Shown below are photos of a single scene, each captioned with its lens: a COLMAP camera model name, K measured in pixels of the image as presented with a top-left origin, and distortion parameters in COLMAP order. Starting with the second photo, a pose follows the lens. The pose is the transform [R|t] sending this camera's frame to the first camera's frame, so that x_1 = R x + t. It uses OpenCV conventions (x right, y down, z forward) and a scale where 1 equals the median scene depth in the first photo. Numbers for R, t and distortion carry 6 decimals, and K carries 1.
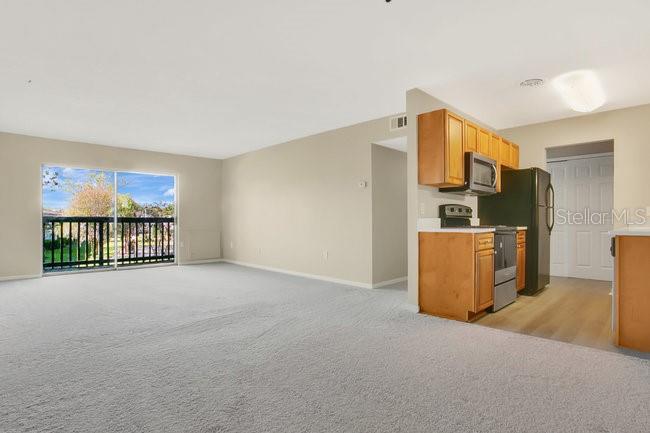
lens RADIAL K [[331.5, 0, 325.0], [0, 331.5, 216.5], [0, 0, 1]] dist [-0.048856, -0.000197]
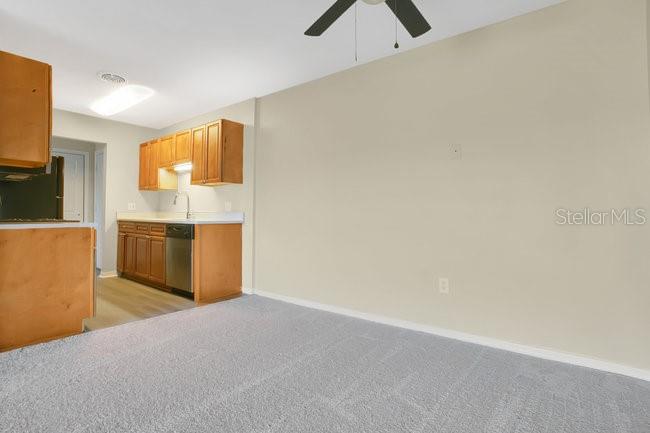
lens RADIAL K [[331.5, 0, 325.0], [0, 331.5, 216.5], [0, 0, 1]] dist [-0.048856, -0.000197]
pose [[-0.129040, -0.007027, 0.991614, -0.370140], [-0.009654, 0.999936, 0.005830, 0.007717], [-0.991592, -0.008821, -0.129100, 0.380892]]
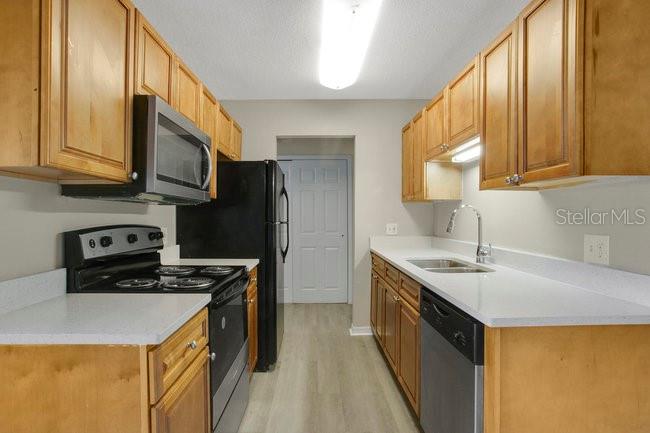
lens RADIAL K [[331.5, 0, 325.0], [0, 331.5, 216.5], [0, 0, 1]] dist [-0.048856, -0.000197]
pose [[0.677438, -0.003841, 0.735570, 0.273268], [0.001517, 0.999992, 0.003824, -0.050411], [-0.735578, -0.001475, 0.677438, 0.530740]]
